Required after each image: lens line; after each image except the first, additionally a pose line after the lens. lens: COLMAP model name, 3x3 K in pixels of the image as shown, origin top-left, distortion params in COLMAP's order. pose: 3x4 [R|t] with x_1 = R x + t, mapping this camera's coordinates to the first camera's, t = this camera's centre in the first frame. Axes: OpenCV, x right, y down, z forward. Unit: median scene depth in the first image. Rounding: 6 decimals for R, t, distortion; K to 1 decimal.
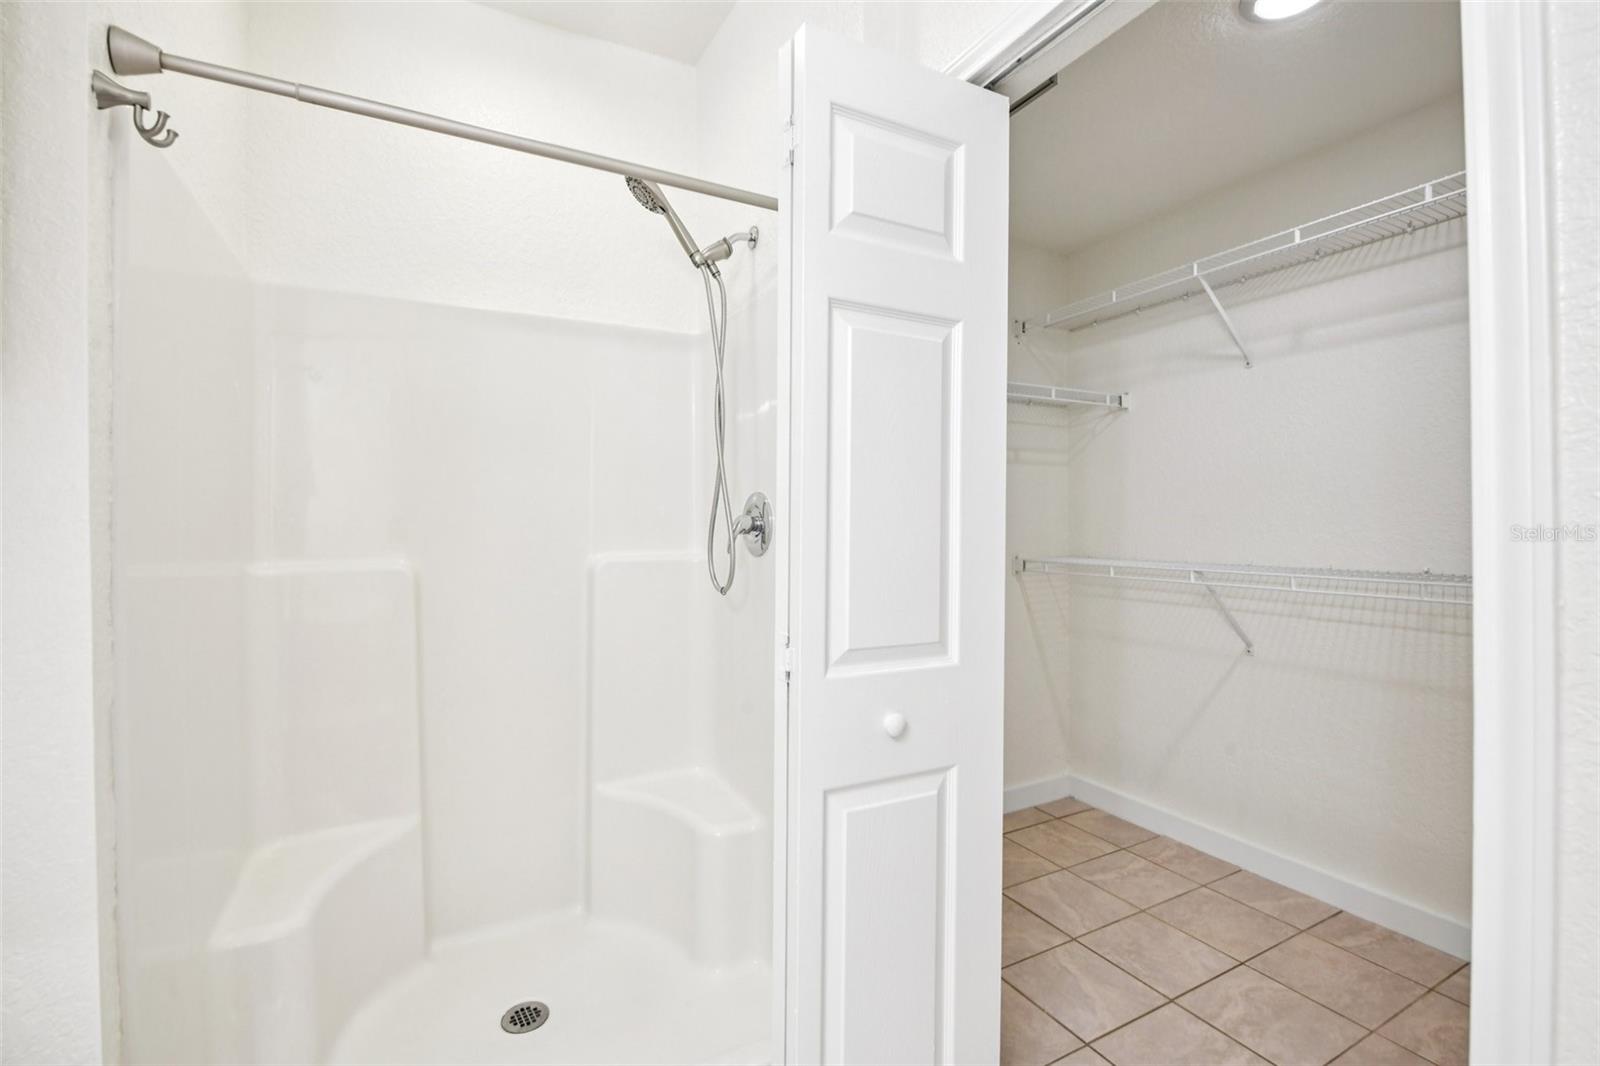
lens RADIAL K [[711.4, 0, 803.8], [0, 711.4, 523.1], [0, 0, 1]] dist [-0.011829, -0.001963]
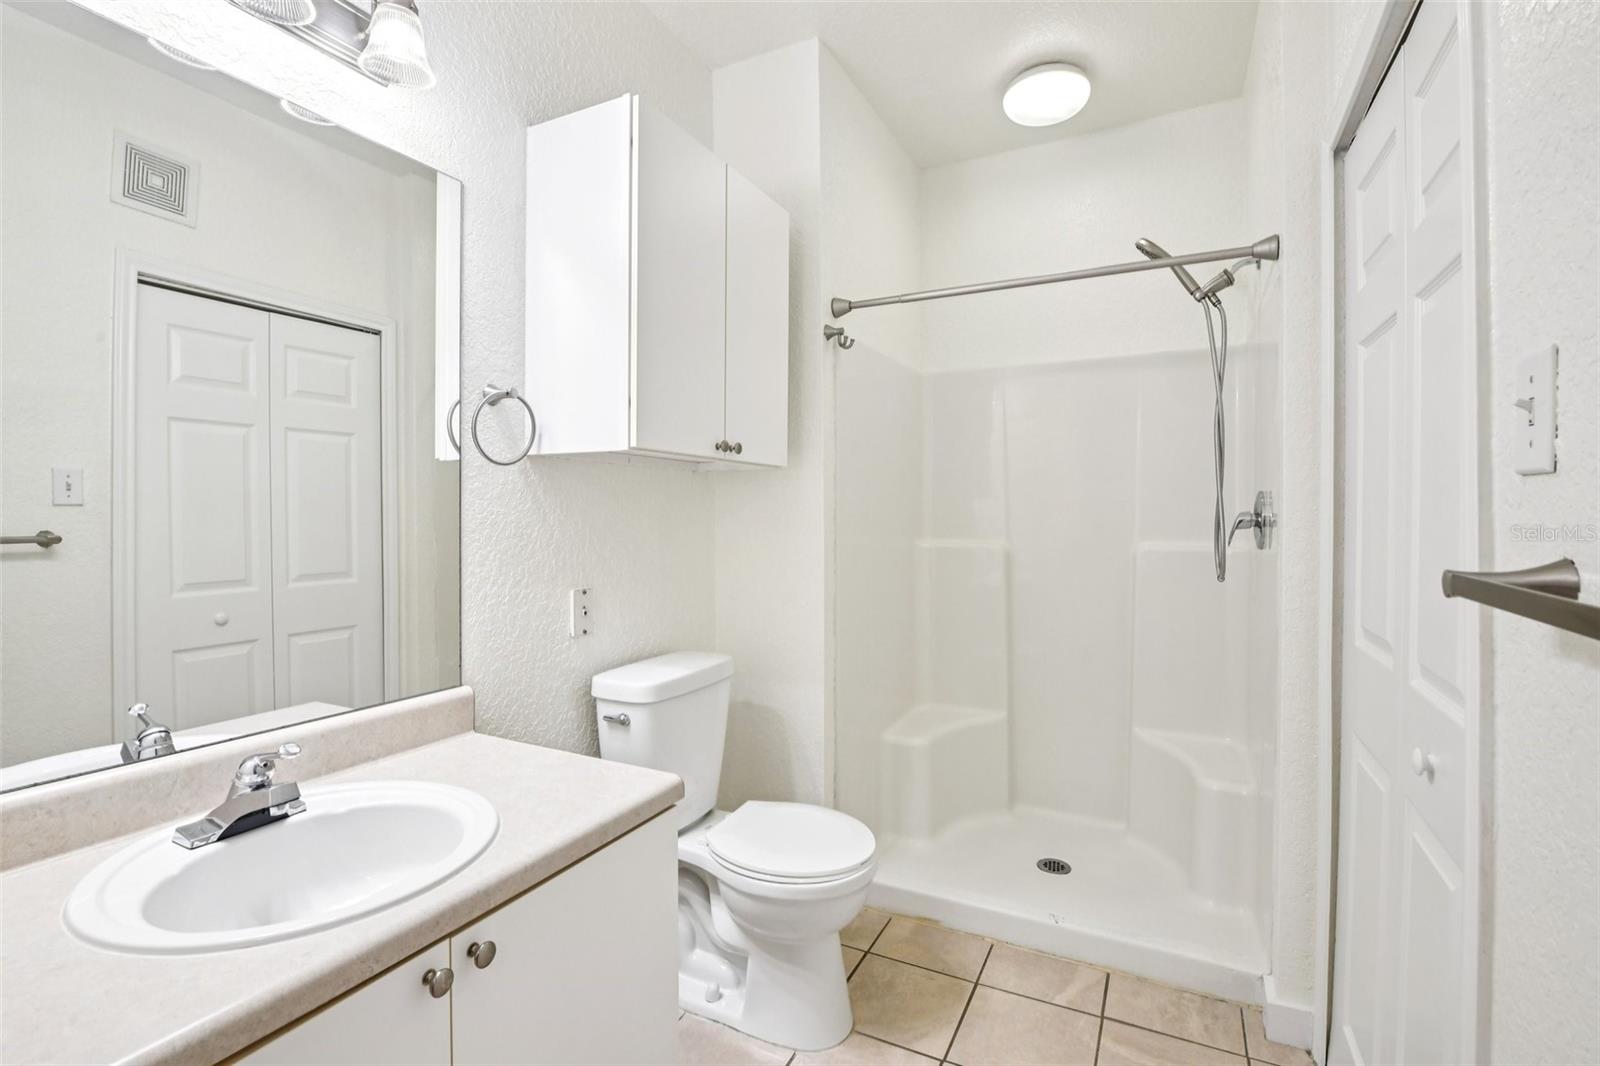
lens RADIAL K [[711.4, 0, 803.4], [0, 711.4, 517.1], [0, 0, 1]] dist [-0.011829, -0.001963]
pose [[0.574281, 0.004932, -0.818643, 0.436616], [-0.004268, 0.999986, 0.003031, -0.003392], [0.818647, 0.001753, 0.574294, -0.211505]]
